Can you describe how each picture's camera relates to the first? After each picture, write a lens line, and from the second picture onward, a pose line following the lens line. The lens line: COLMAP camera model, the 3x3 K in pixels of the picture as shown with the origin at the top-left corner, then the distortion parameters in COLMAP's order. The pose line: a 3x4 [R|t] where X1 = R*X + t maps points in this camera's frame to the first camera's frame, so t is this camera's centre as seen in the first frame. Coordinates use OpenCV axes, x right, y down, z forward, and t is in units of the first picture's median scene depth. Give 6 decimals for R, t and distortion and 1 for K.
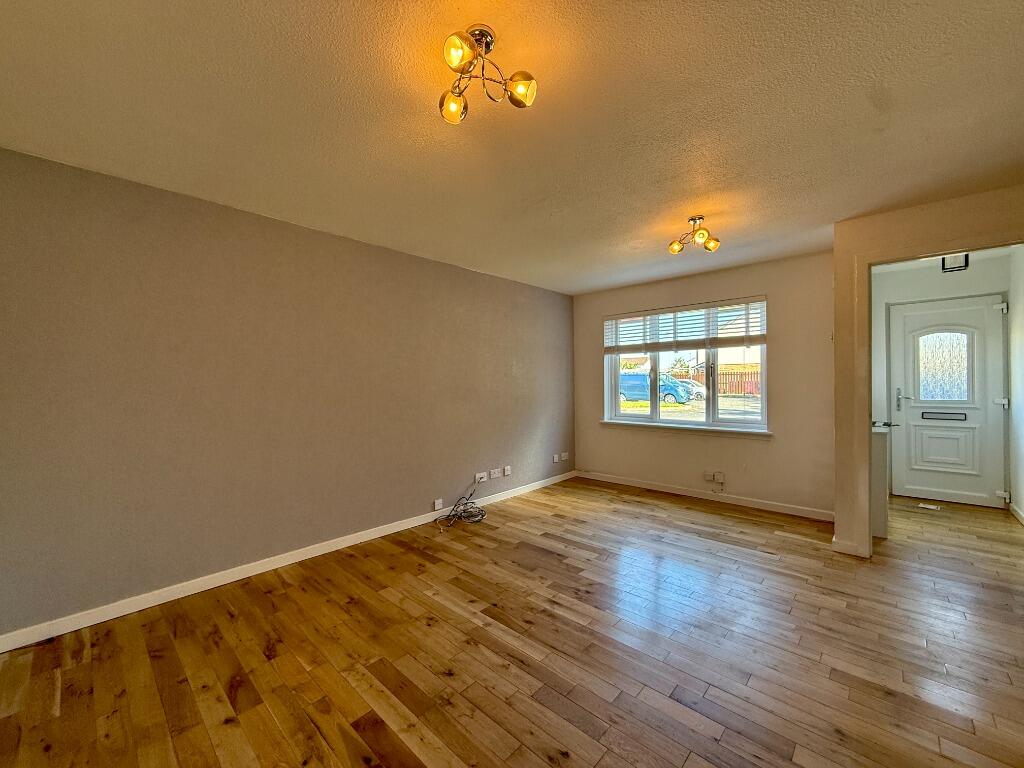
lens RADIAL K [[407.7, 0, 507.4], [0, 407.7, 383.2], [0, 0, 1]] dist [0.001098, -0.000208]
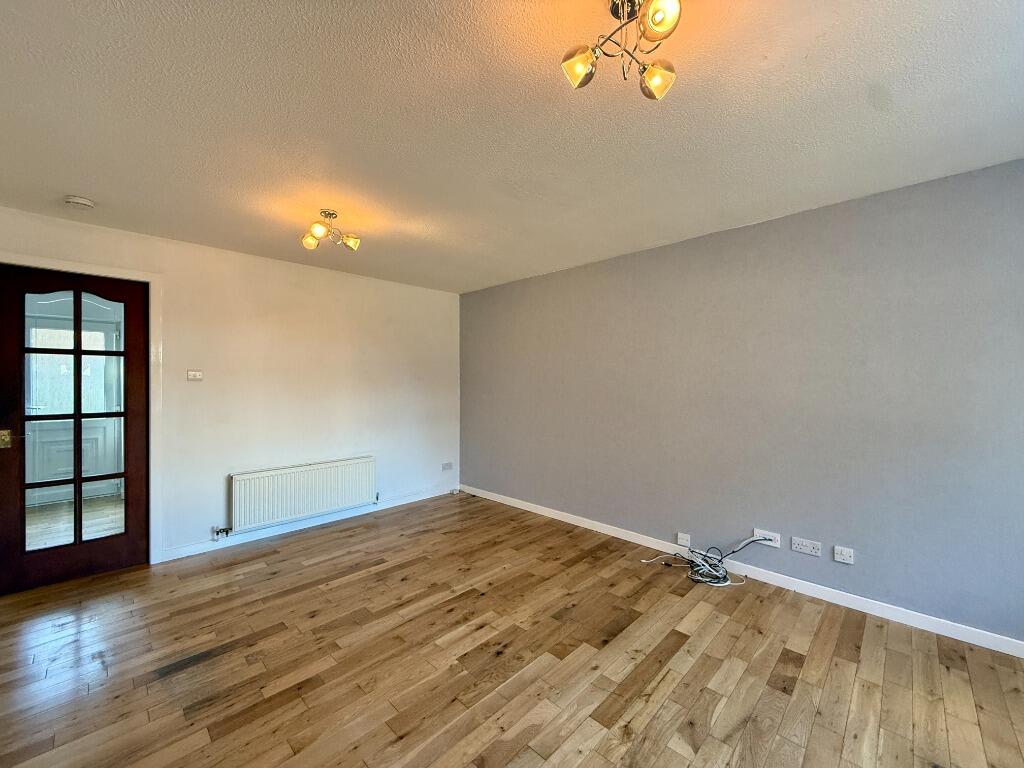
lens RADIAL K [[407.7, 0, 509.8], [0, 407.7, 382.7], [0, 0, 1]] dist [0.001098, -0.000208]
pose [[-0.021513, 0.007119, -0.999743, 0.882638], [-0.000346, 0.999975, 0.007128, -0.029314], [0.999769, 0.000499, -0.021510, 0.909625]]
